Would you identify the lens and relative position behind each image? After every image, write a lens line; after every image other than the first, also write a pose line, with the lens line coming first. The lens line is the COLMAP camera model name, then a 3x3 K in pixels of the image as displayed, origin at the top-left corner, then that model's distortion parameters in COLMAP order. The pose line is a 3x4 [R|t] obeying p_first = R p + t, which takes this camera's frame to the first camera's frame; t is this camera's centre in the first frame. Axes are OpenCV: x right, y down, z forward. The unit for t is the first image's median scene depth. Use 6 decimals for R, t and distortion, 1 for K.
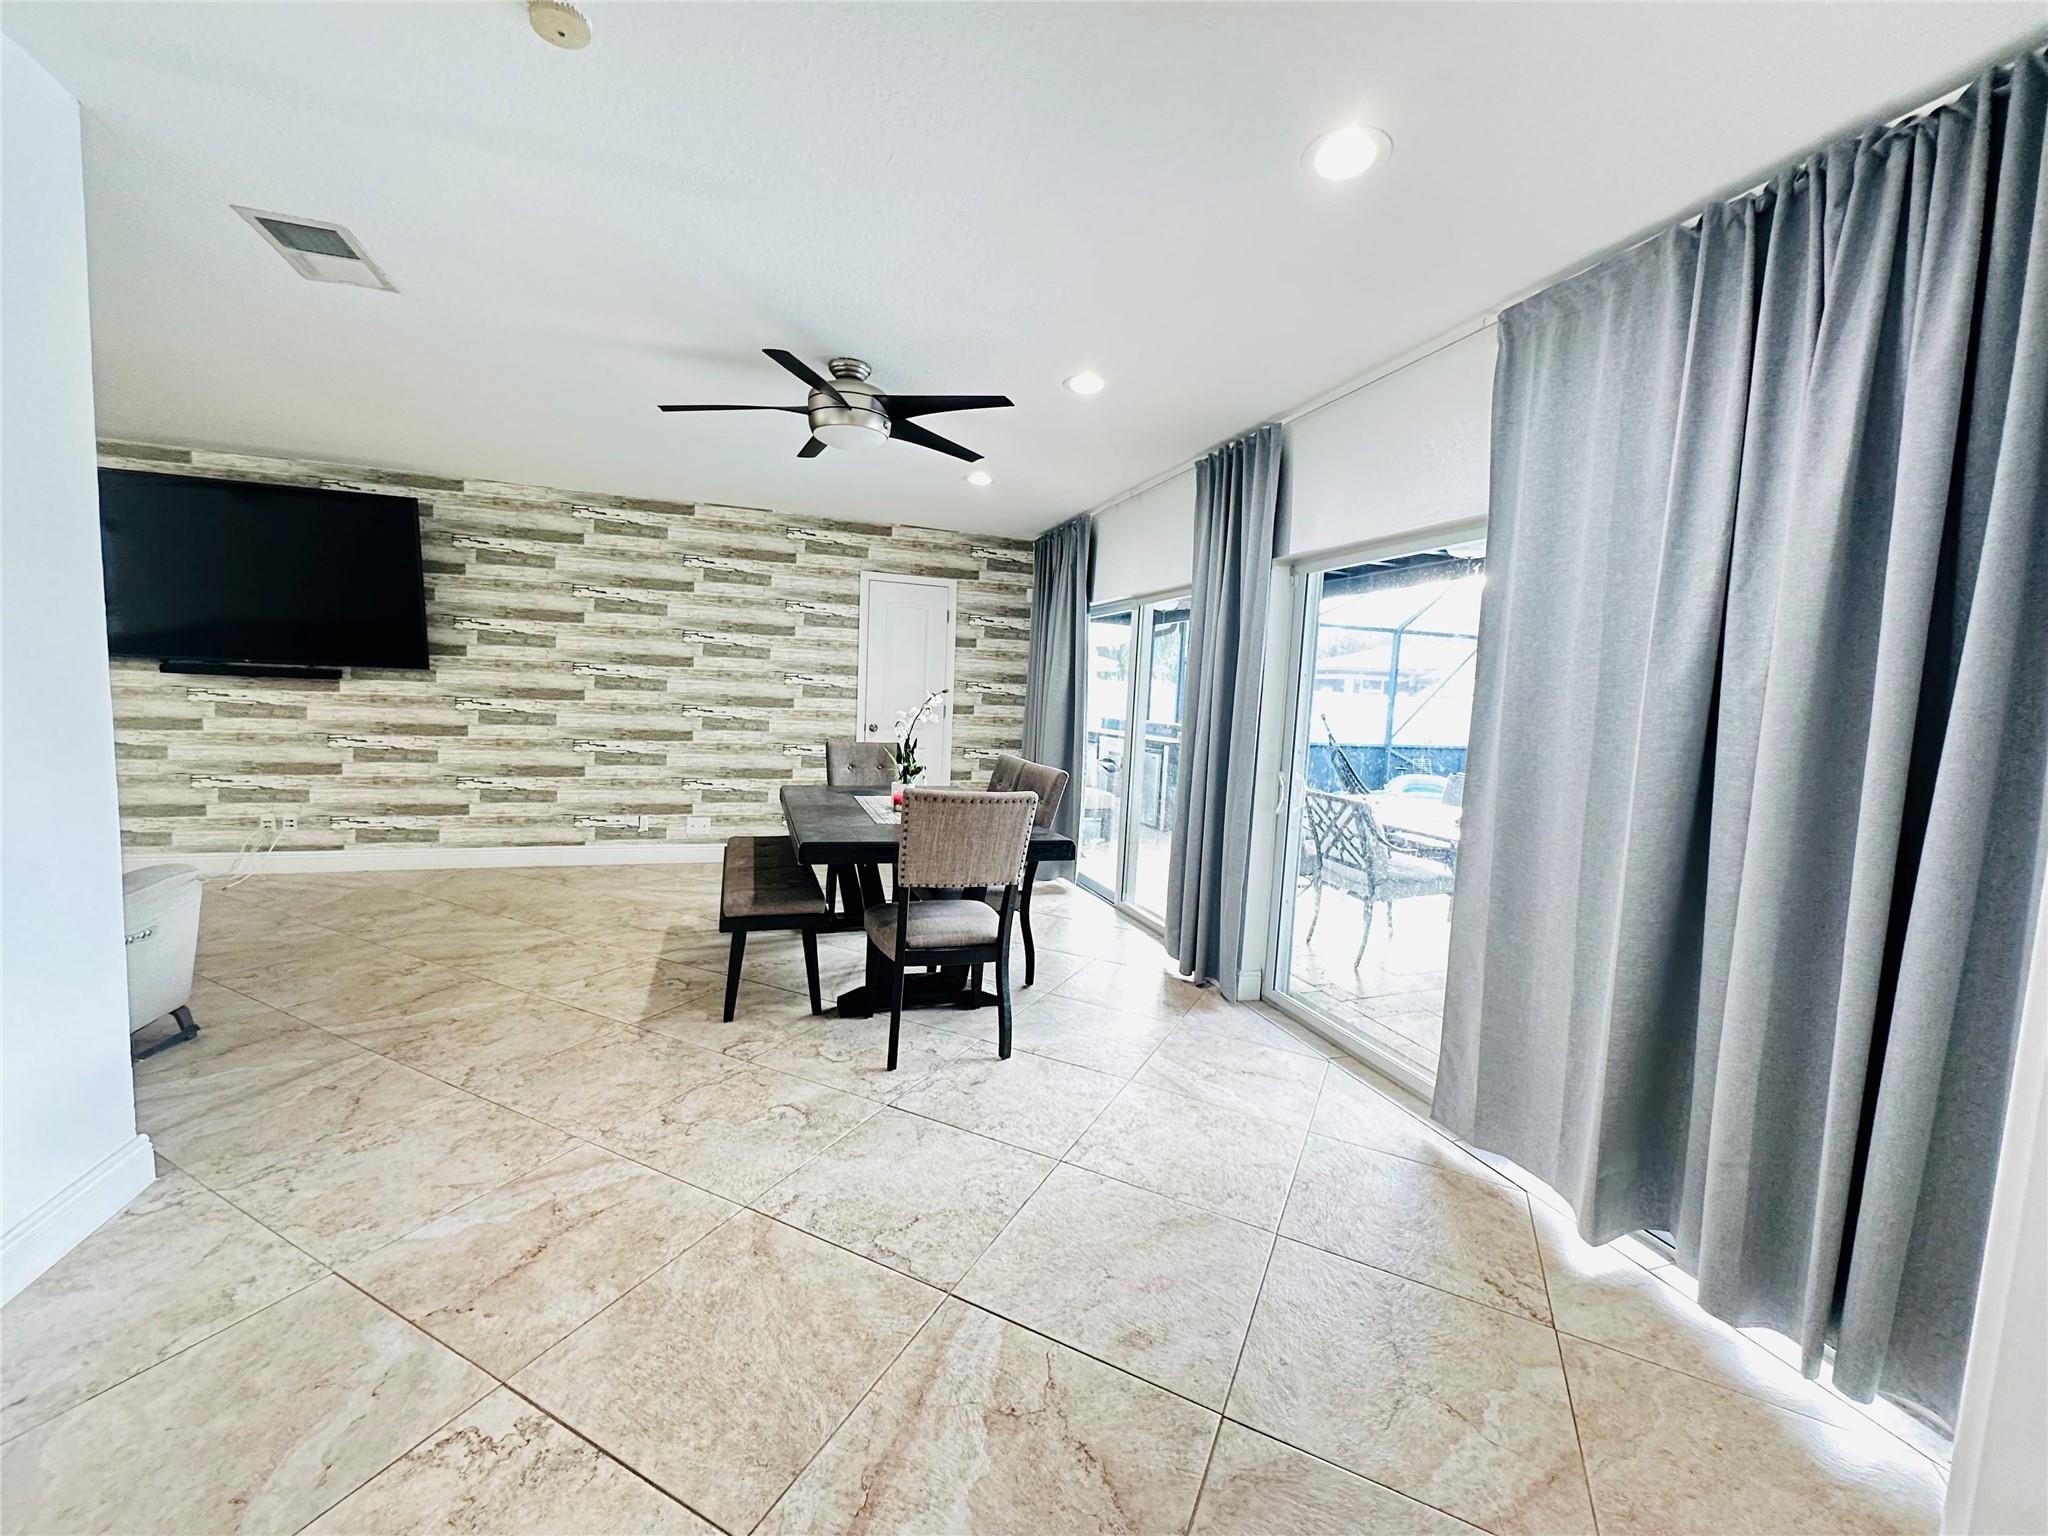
lens RADIAL K [[818.6, 0, 1035.5], [0, 818.6, 761.4], [0, 0, 1]] dist [-0.002935, 0.000528]
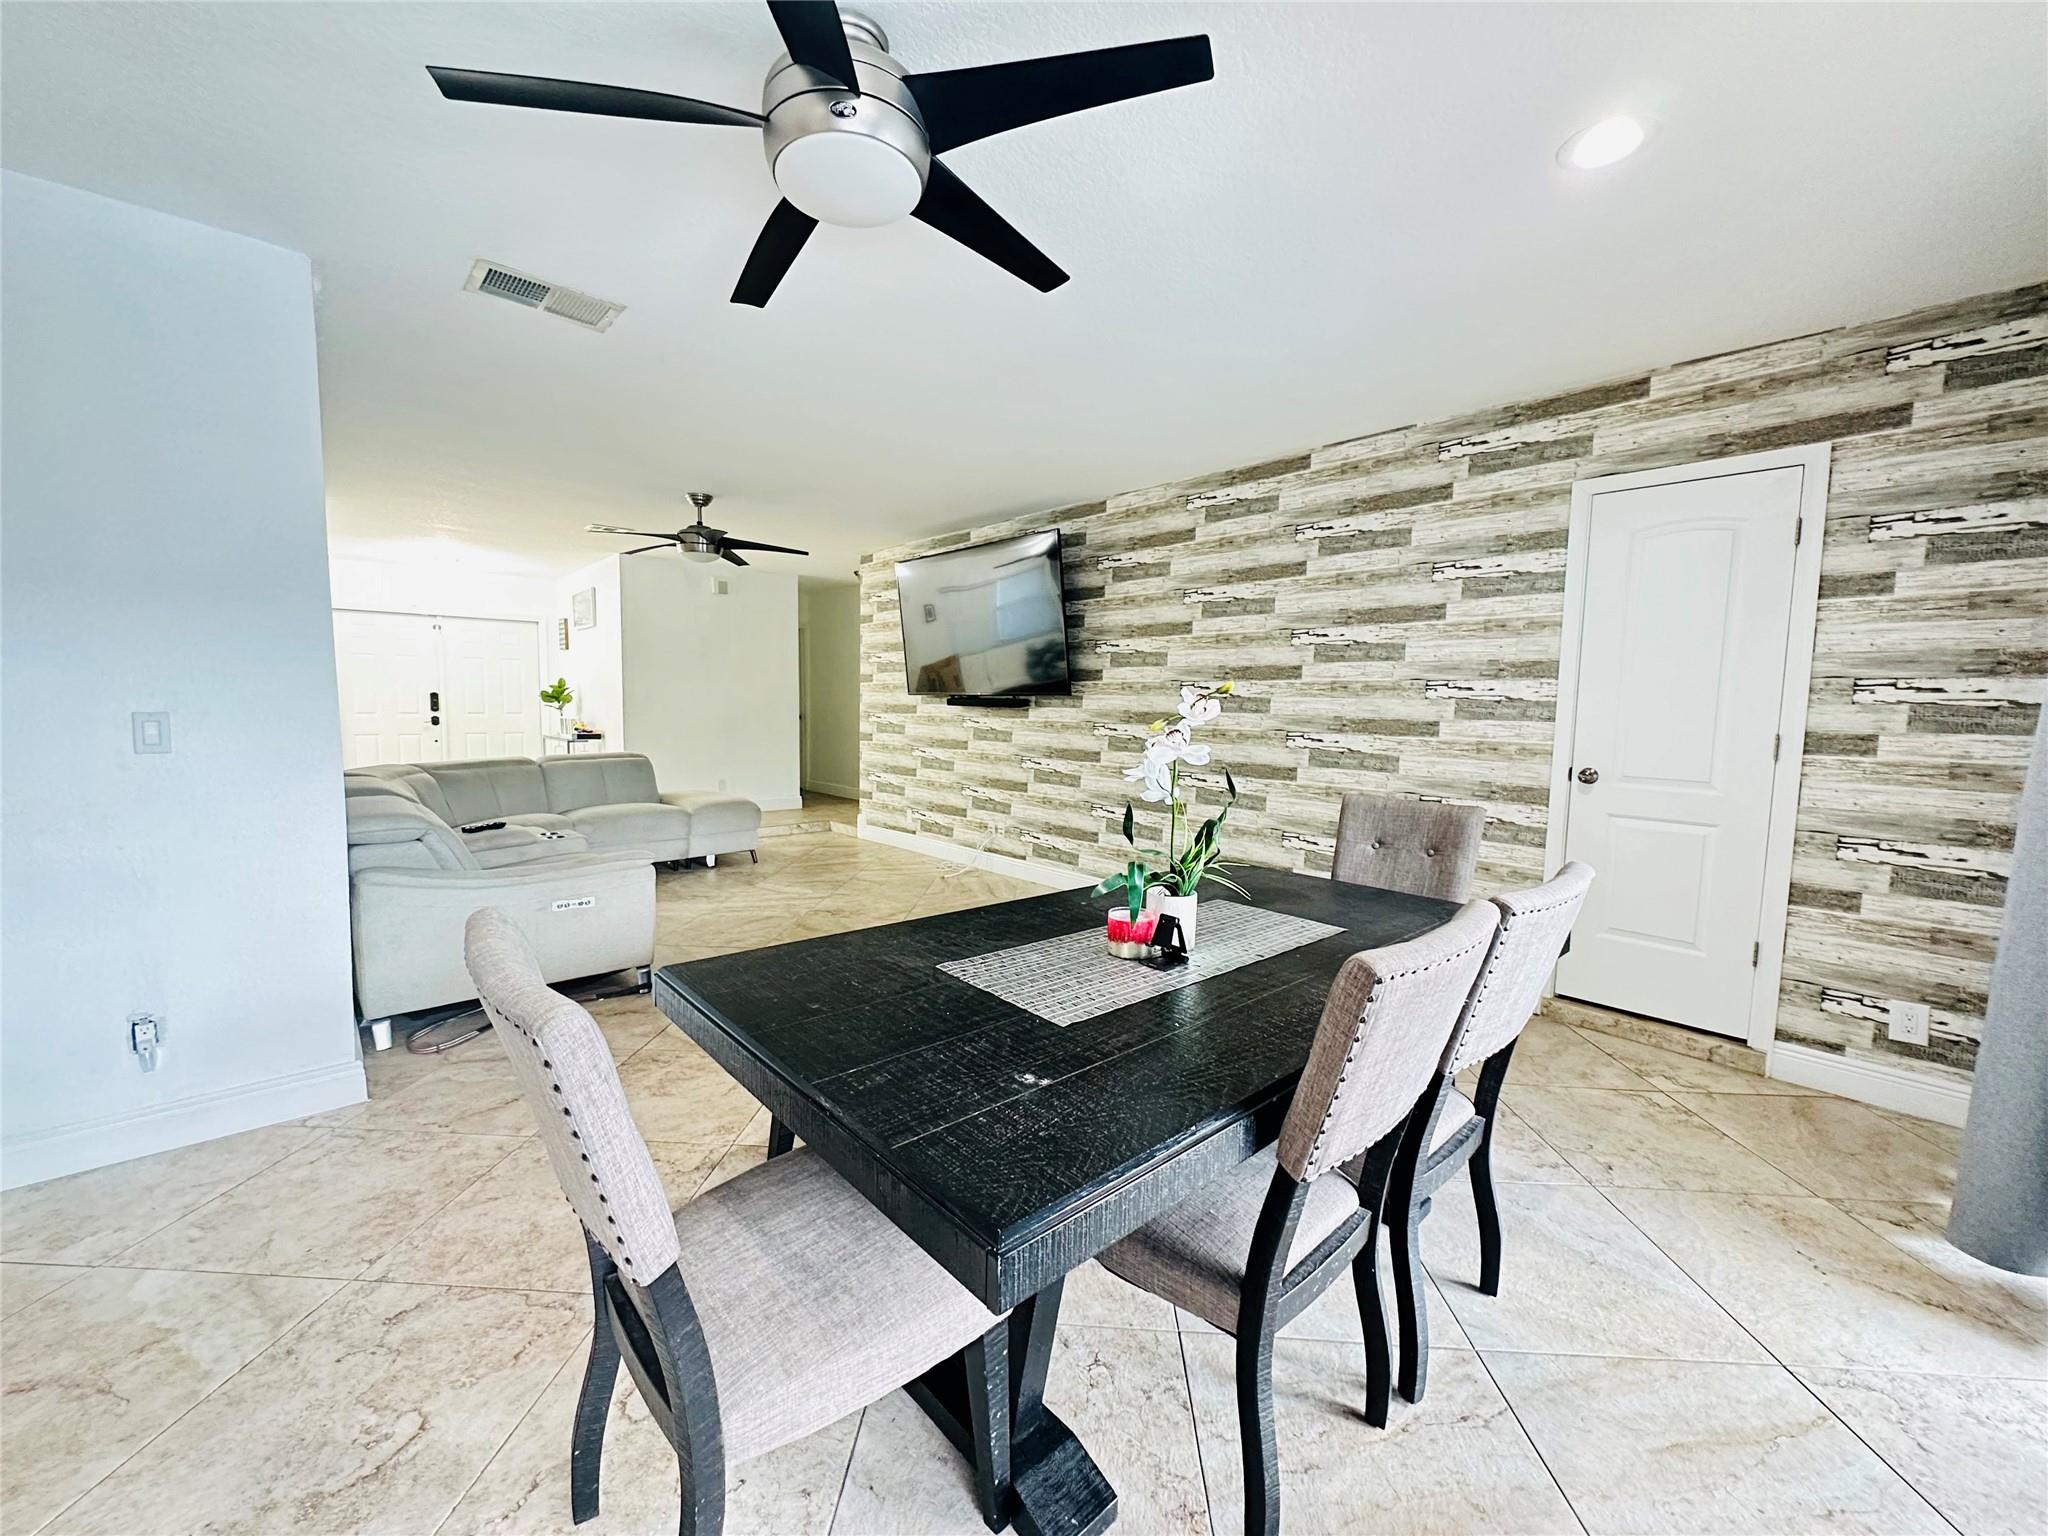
lens RADIAL K [[818.6, 0, 1014.6], [0, 818.6, 768.3], [0, 0, 1]] dist [-0.002935, 0.000528]
pose [[0.385005, 0.042017, -0.921958, 0.163450], [-0.070860, 0.997360, 0.015863, -0.032103], [0.920190, 0.059222, 0.386965, 0.523801]]
